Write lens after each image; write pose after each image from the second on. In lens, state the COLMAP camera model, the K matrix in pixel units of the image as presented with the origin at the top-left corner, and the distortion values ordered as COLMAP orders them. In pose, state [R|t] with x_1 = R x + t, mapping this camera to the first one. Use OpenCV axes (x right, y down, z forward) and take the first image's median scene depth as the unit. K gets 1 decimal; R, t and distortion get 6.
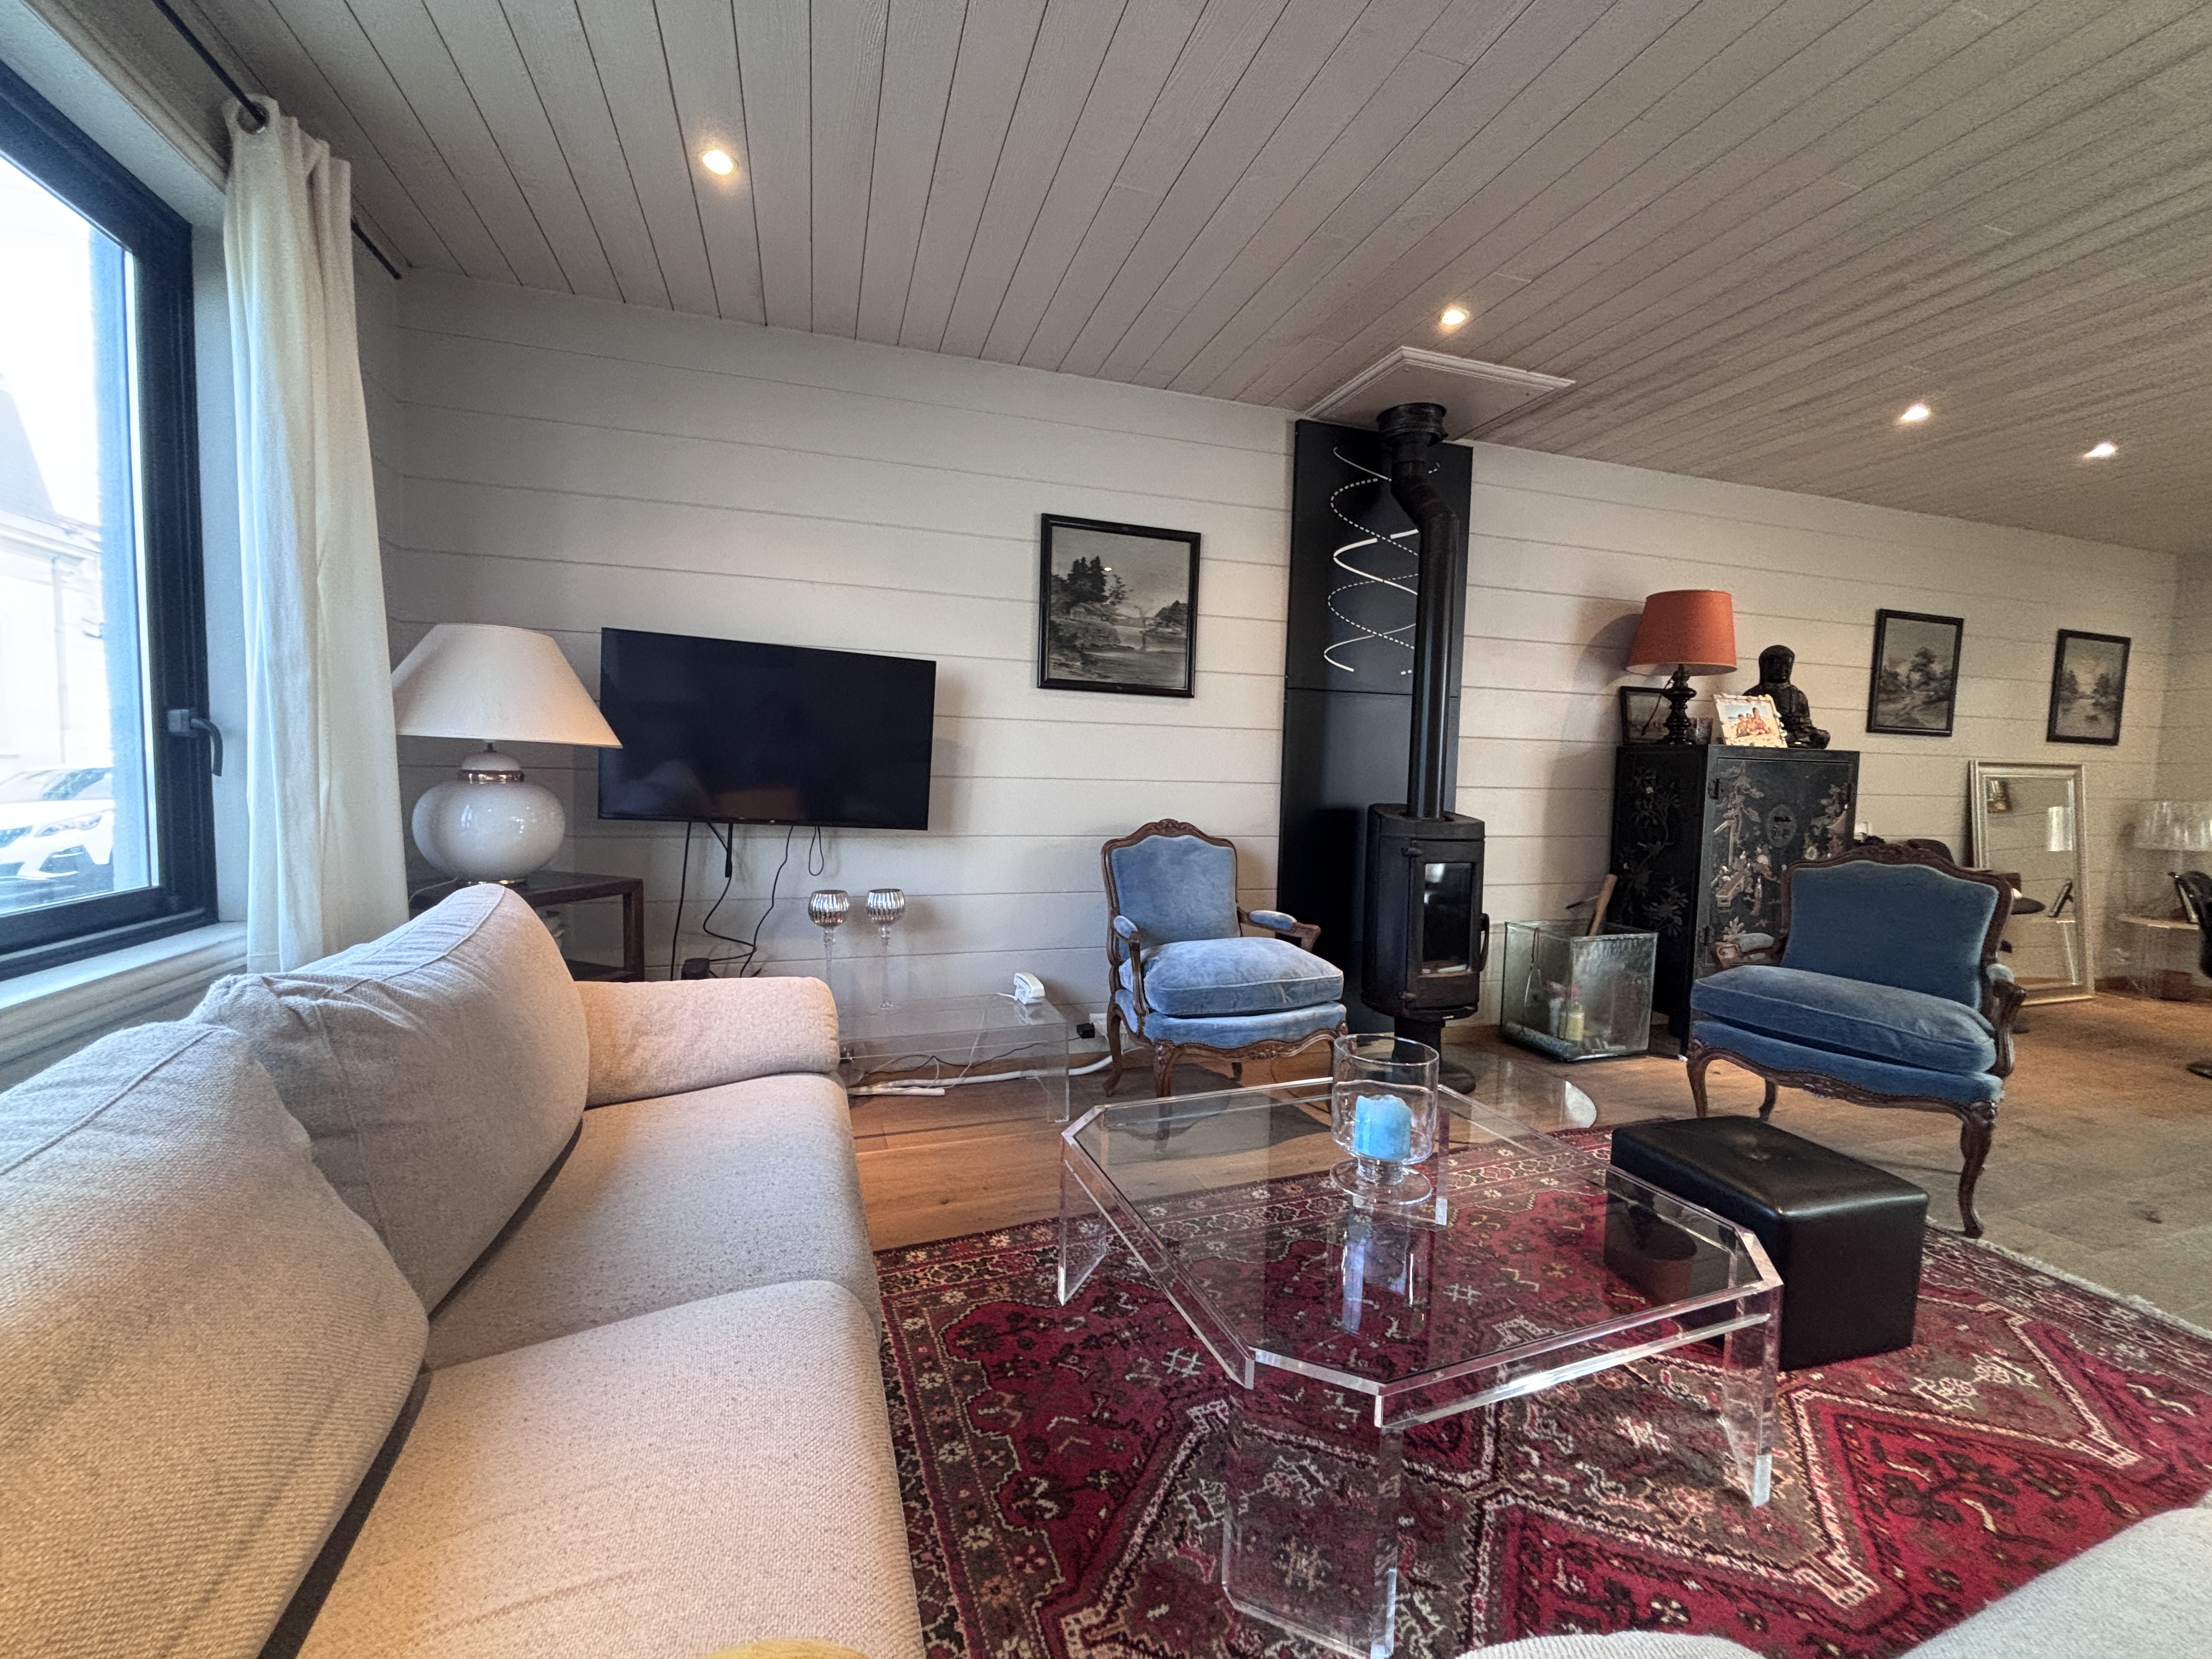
lens RADIAL K [[889.9, 0, 1143.4], [0, 889.9, 827.2], [0, 0, 1]] dist [0.023111, 0.000110]
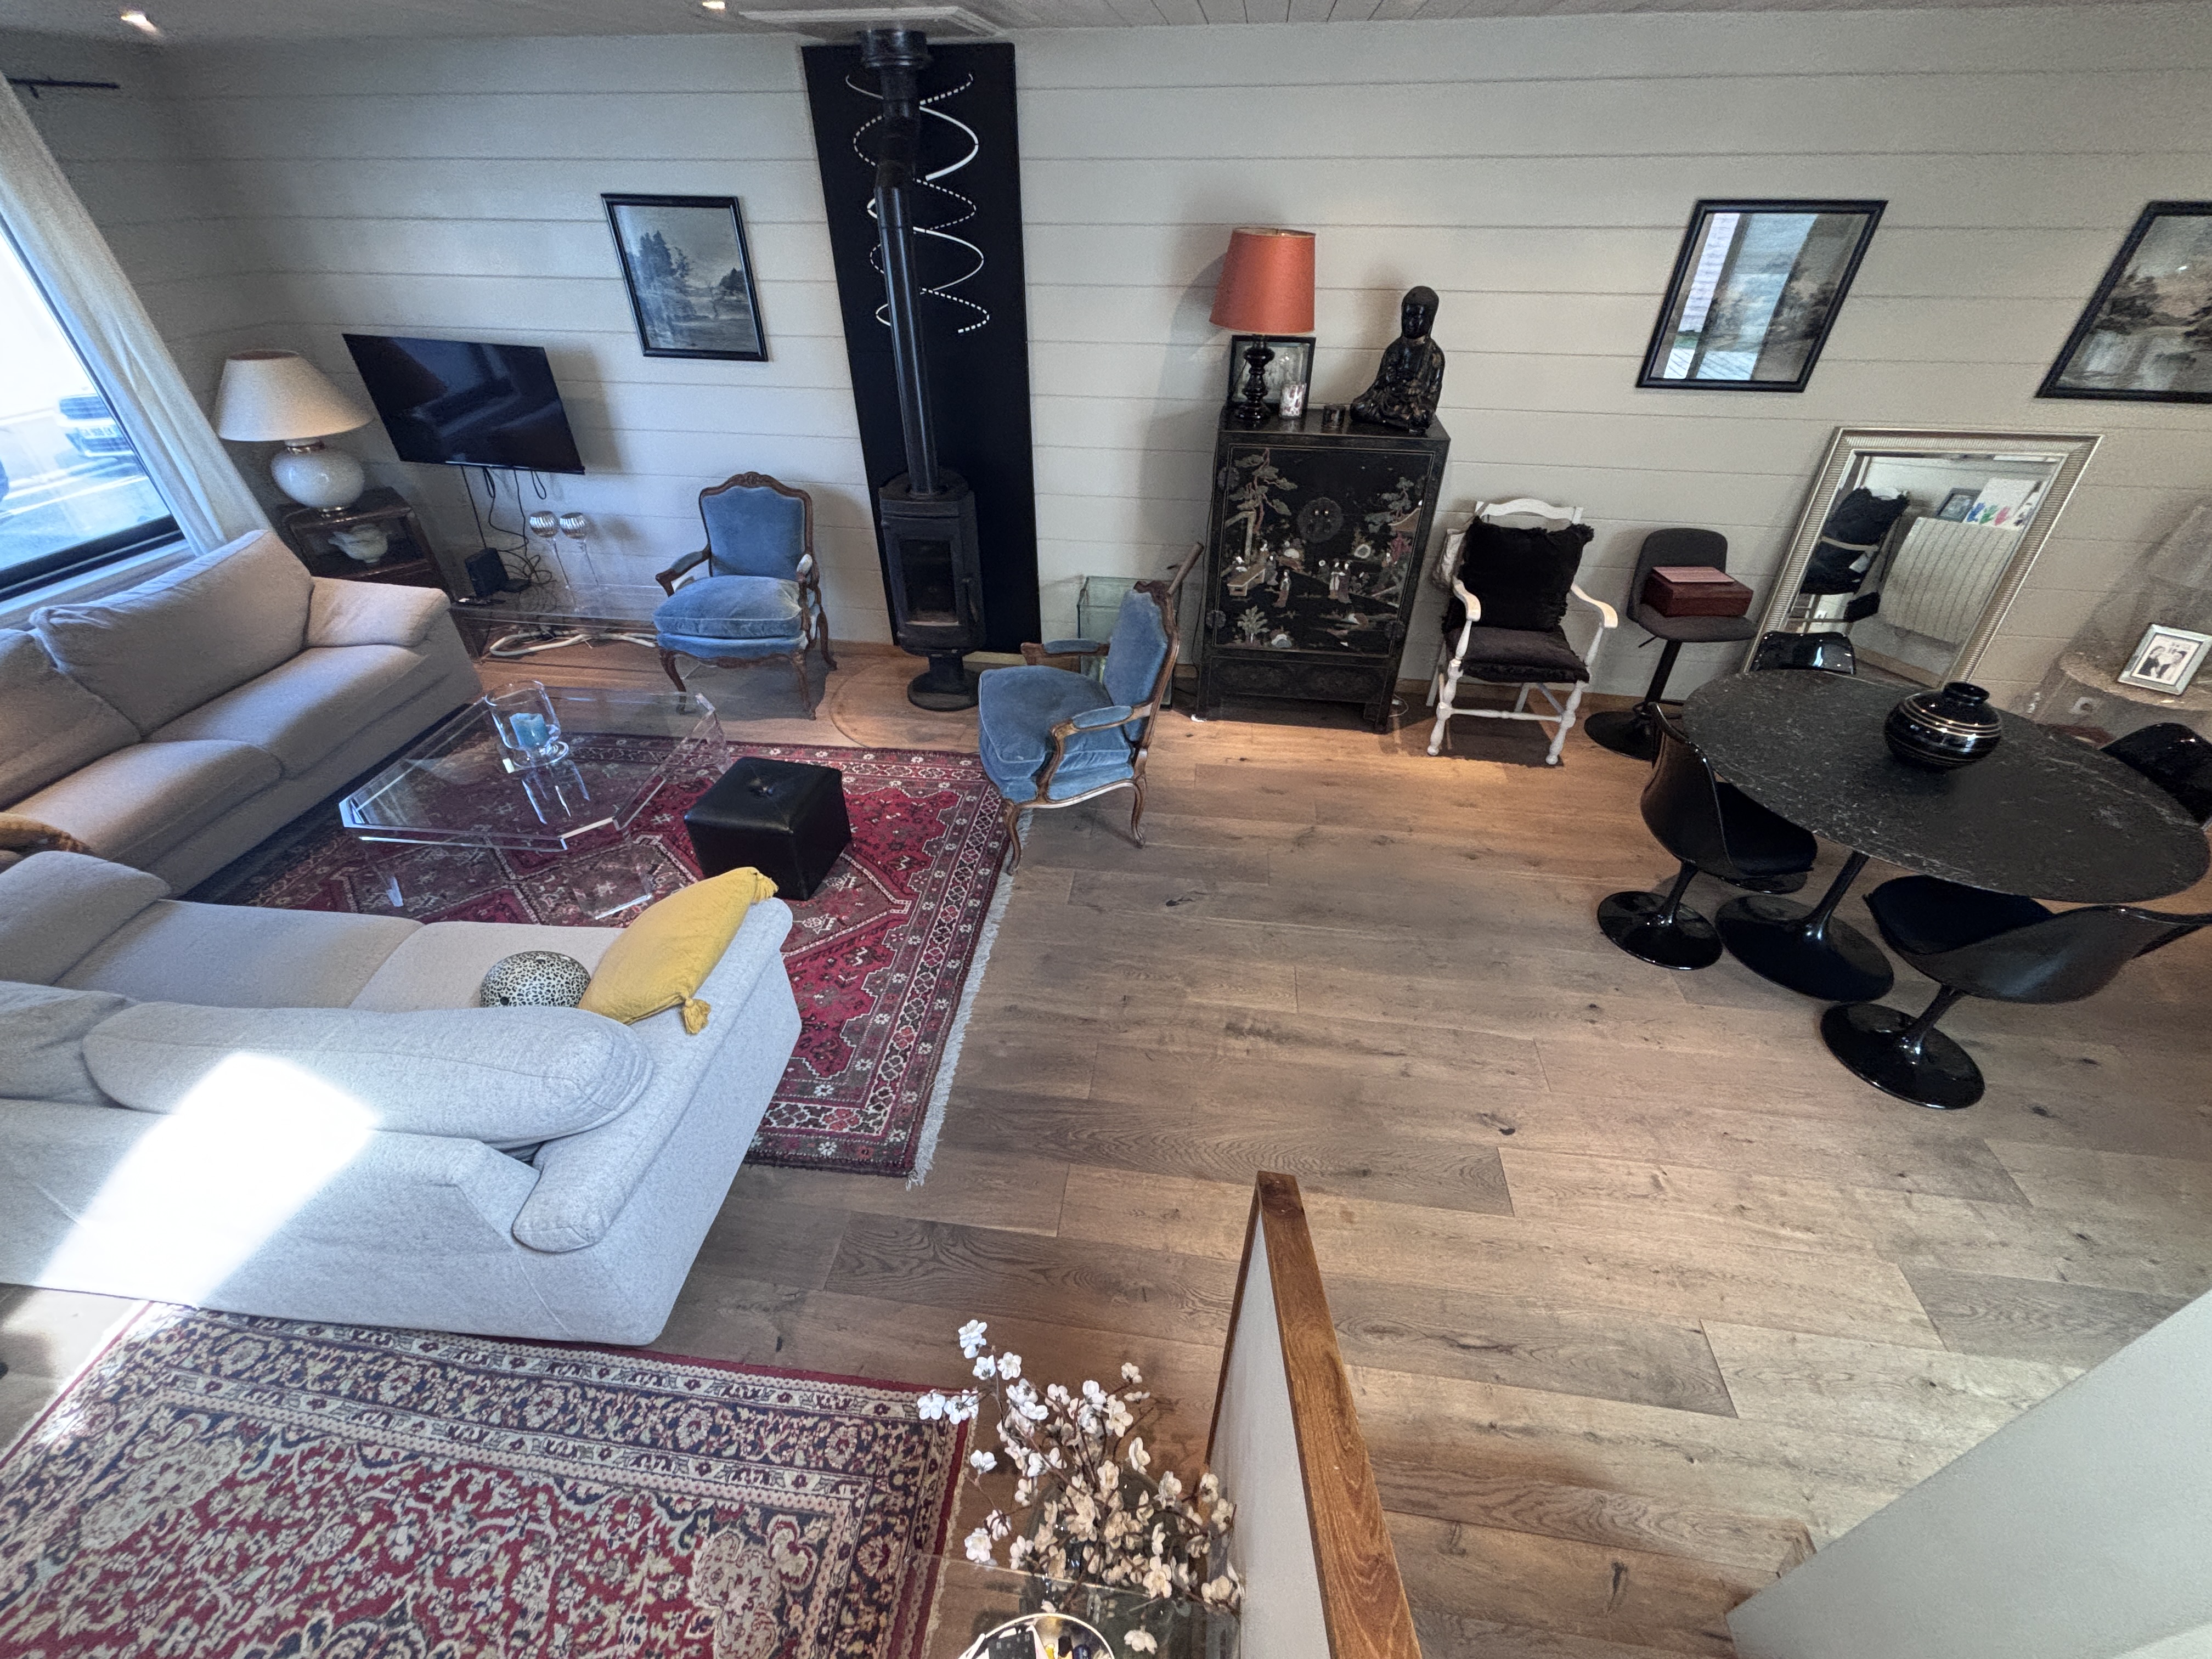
lens RADIAL K [[908.9, 0, 1106.0], [0, 908.9, 829.5], [0, 0, 1]] dist [-0.000204, 0.000376]
pose [[0.888405, 0.252238, -0.383552, 1.041892], [-0.009120, 0.845049, 0.534610, -0.260953], [0.458970, -0.471452, 0.753047, 0.000100]]
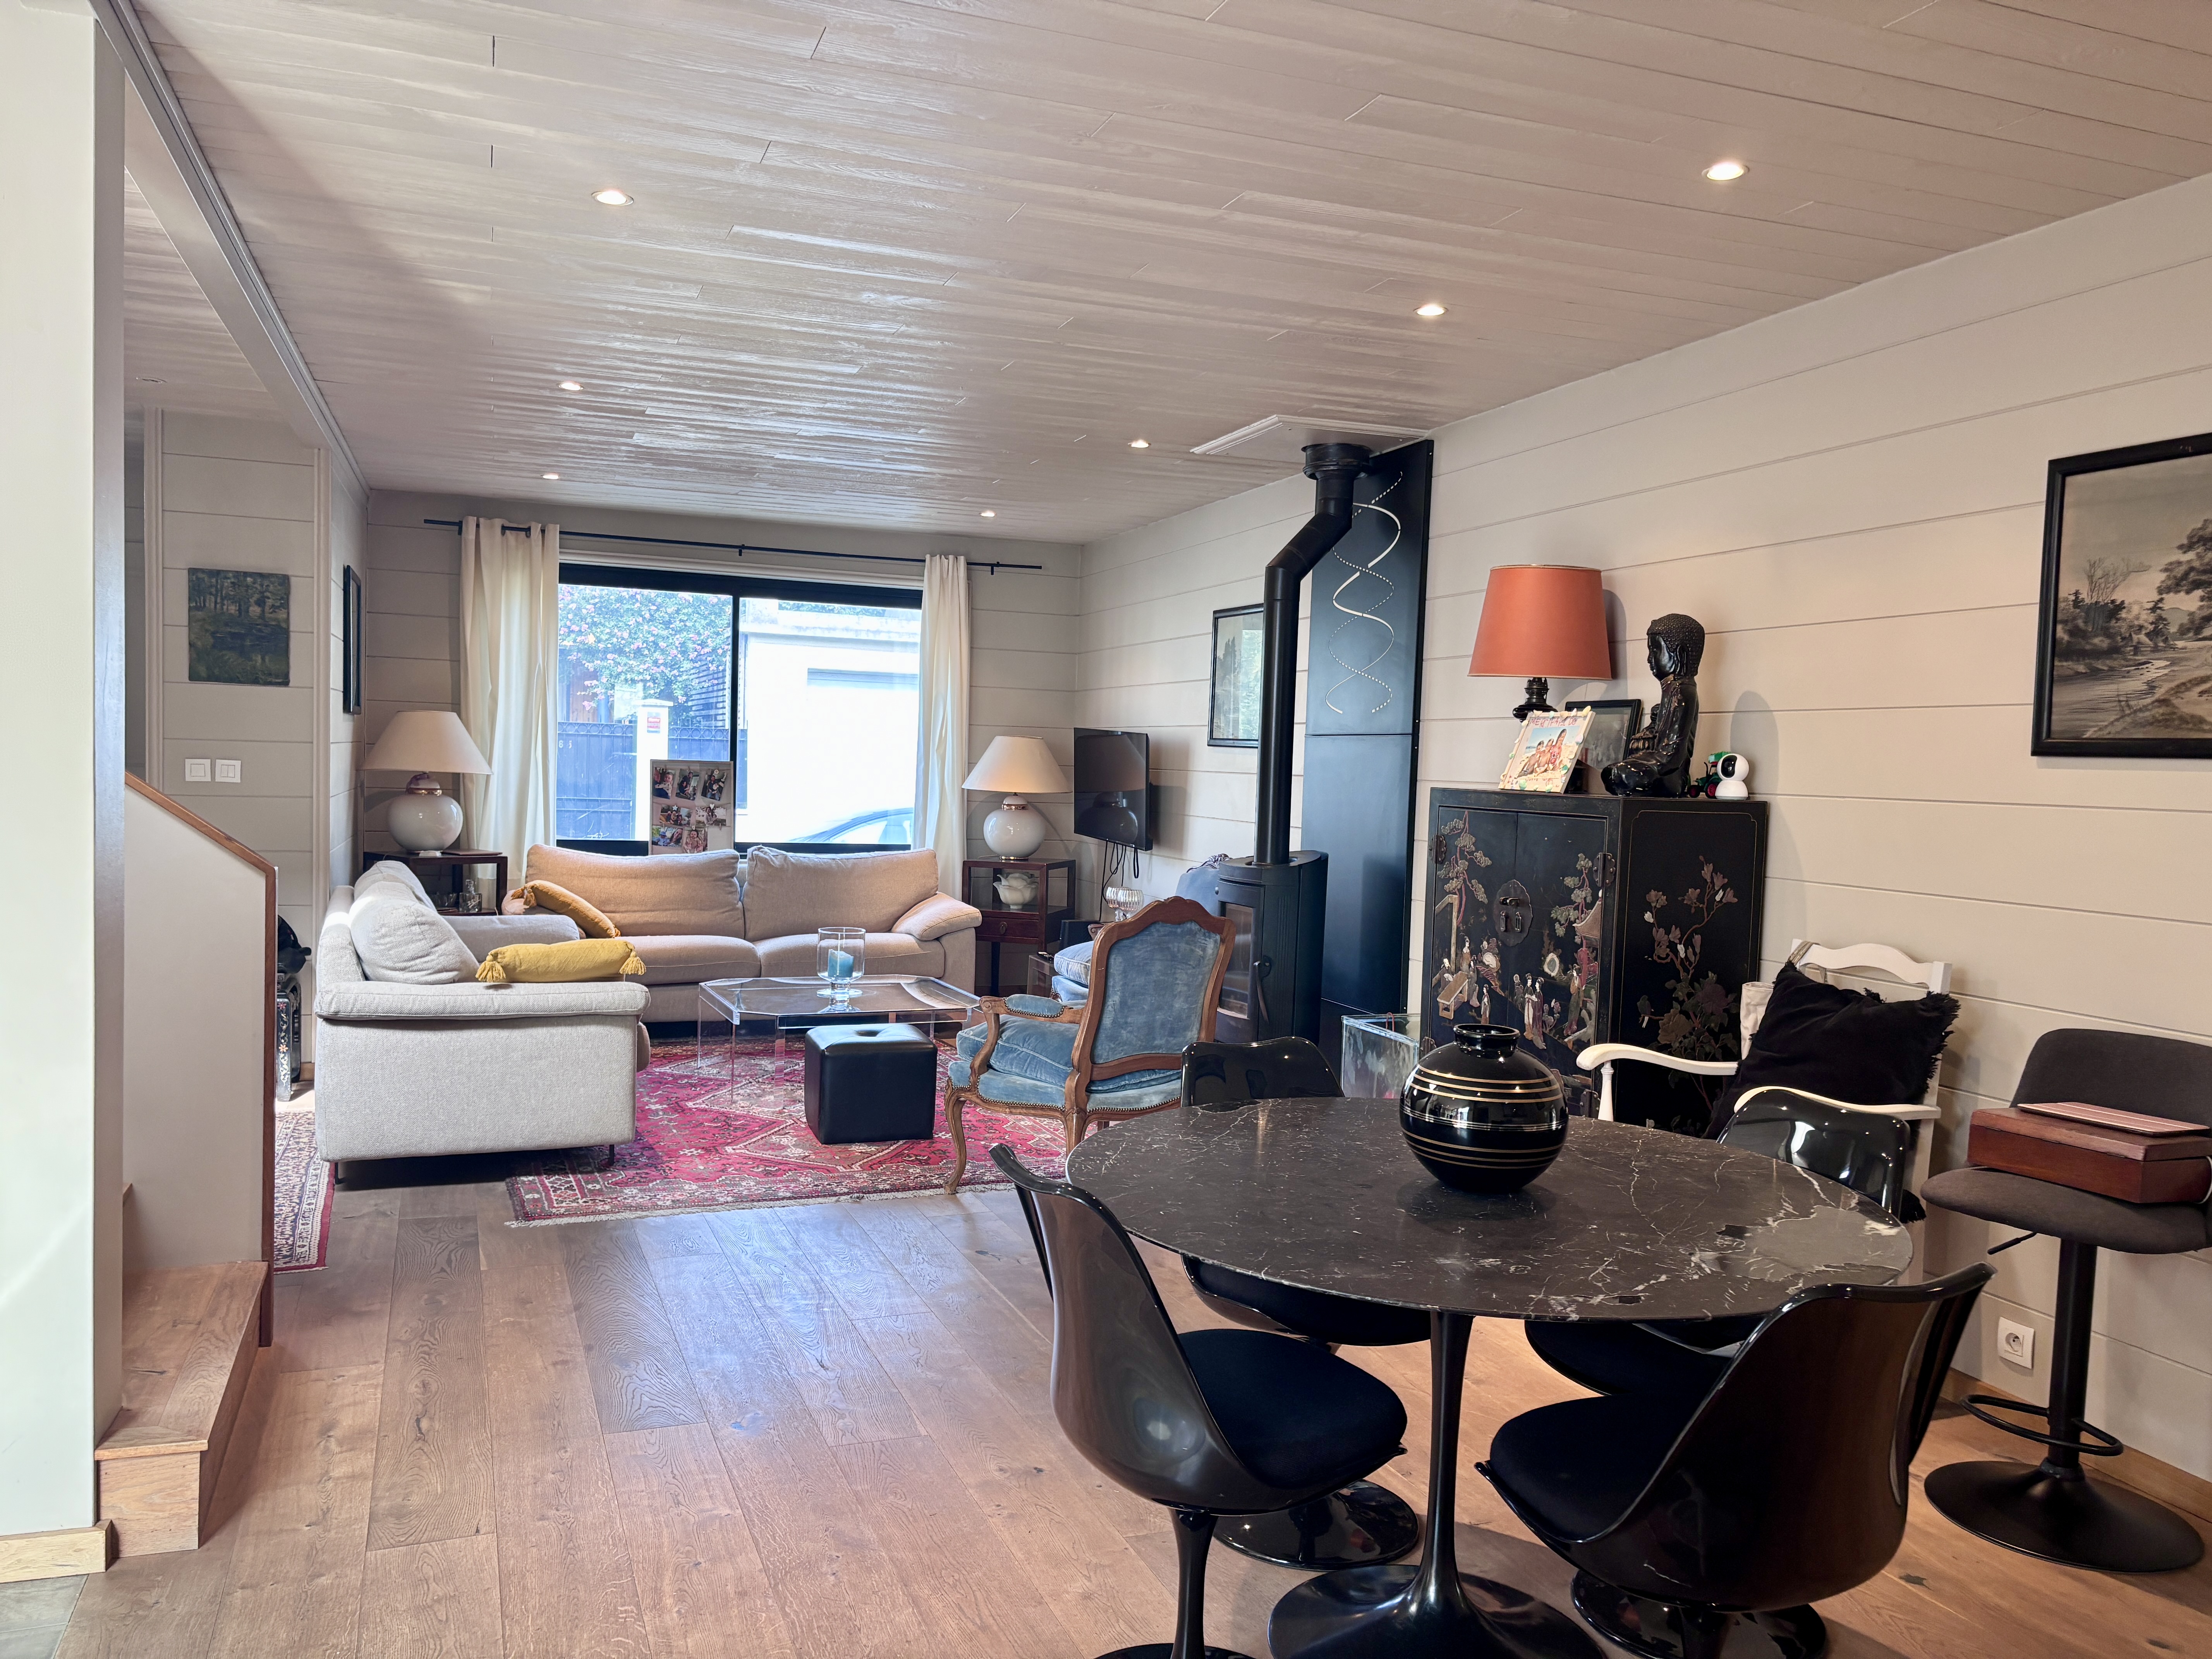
lens RADIAL K [[1705.3, 0, 1097.0], [0, 1705.3, 831.0], [0, 0, 1]] dist [-0.014348, -0.005269]
pose [[0.010222, 0.021309, -0.999721, 2.085435], [-0.087997, 0.995913, 0.020328, -0.063242], [0.996068, 0.087764, 0.012055, 0.739342]]
